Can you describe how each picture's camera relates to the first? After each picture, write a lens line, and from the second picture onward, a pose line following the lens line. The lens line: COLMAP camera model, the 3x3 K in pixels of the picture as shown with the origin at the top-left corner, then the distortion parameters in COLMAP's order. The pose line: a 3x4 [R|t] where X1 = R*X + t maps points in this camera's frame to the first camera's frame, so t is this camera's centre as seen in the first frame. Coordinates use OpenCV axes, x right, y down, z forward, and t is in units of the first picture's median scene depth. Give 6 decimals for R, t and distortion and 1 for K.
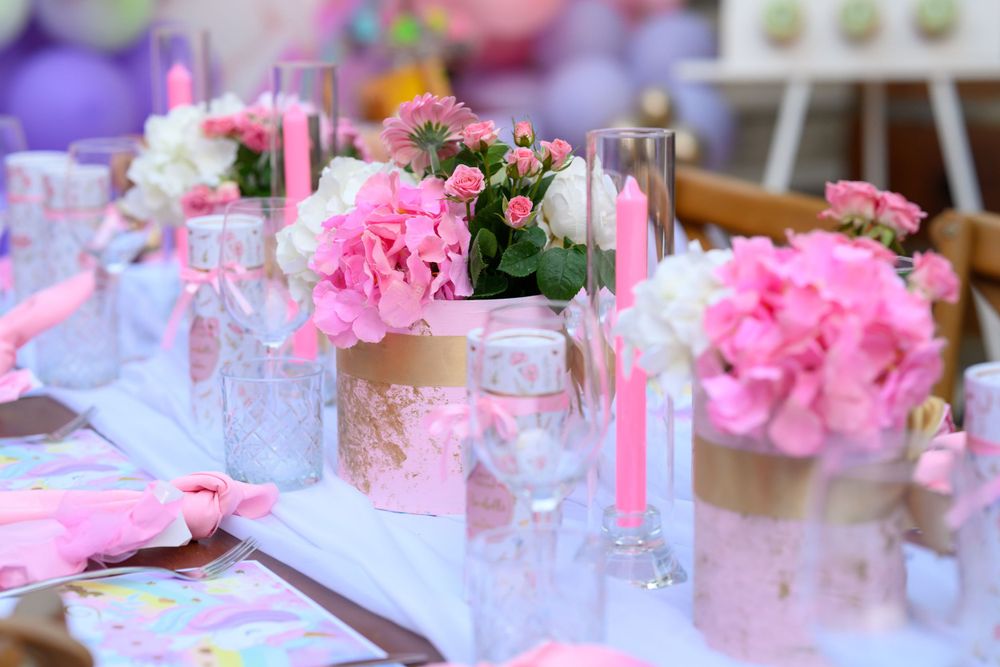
lens RADIAL K [[2556.8, 0, 500.0], [0, 2556.8, 333.5], [0, 0, 1]] dist [0.172507, 0.884077]
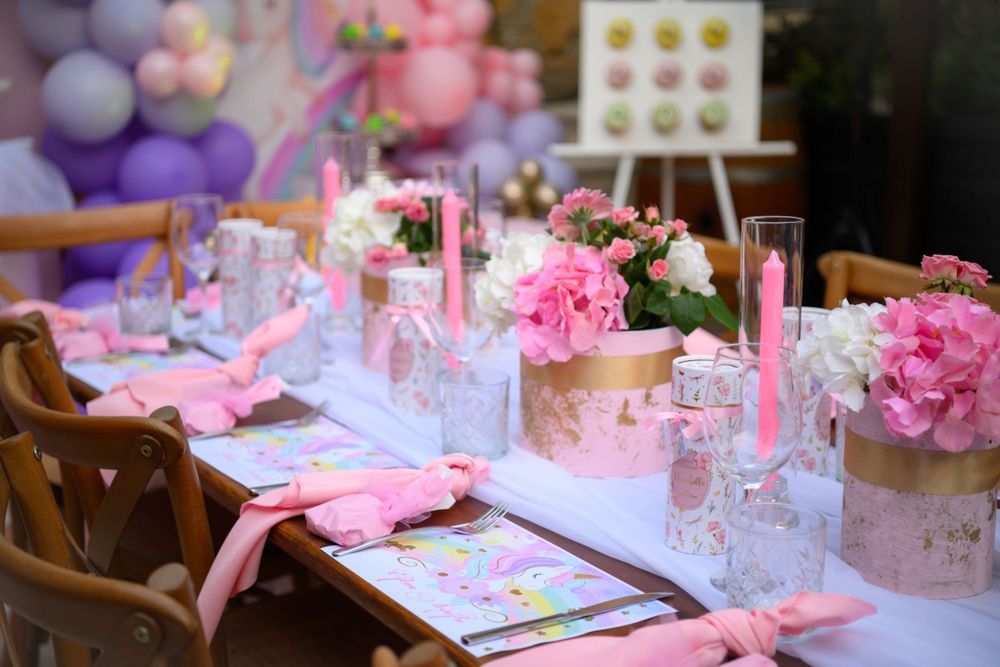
lens RADIAL K [[1558.4, 0, 500.0], [0, 1558.4, 333.5], [0, 0, 1]] dist [0.213452, -0.000423]
pose [[0.992432, -0.015914, 0.121757, -0.190135], [0.012949, 0.999601, 0.025105, -0.034734], [-0.122108, -0.023338, 0.992242, 0.122067]]
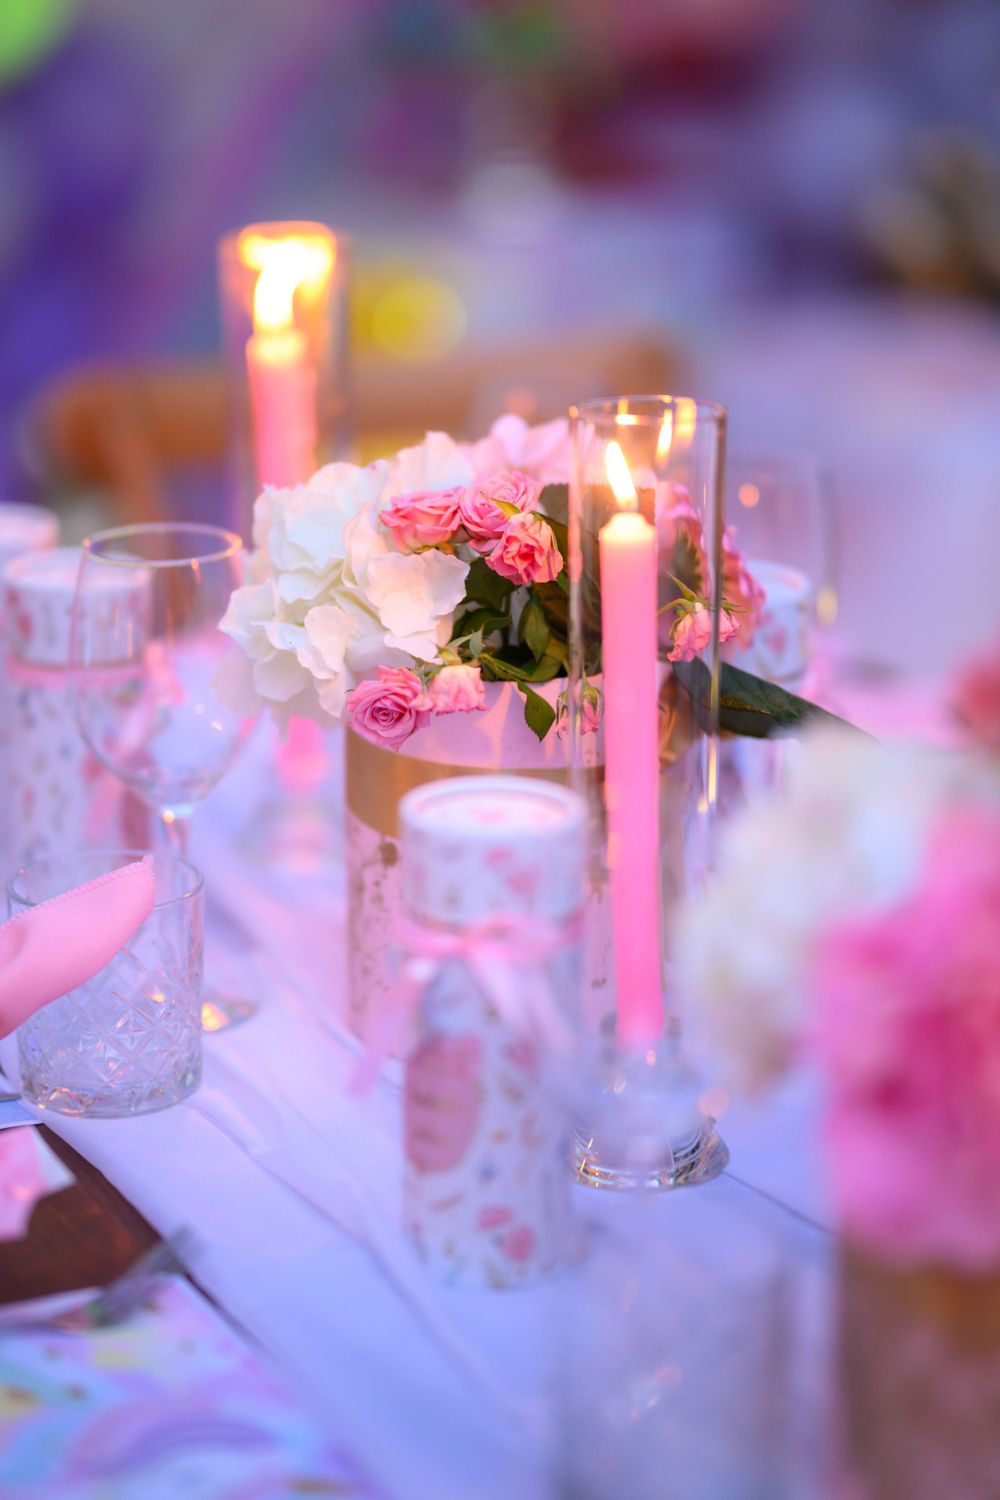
lens RADIAL K [[3835.2, 0, 500.0], [0, 3835.2, 750.0], [0, 0, 1]] dist [0.172507, 0.884077]
pose [[0.999811, 0.000486, 0.019418, -0.133957], [-0.002593, 0.994078, 0.108641, -0.138495], [-0.019251, -0.108671, 0.993891, 0.412121]]
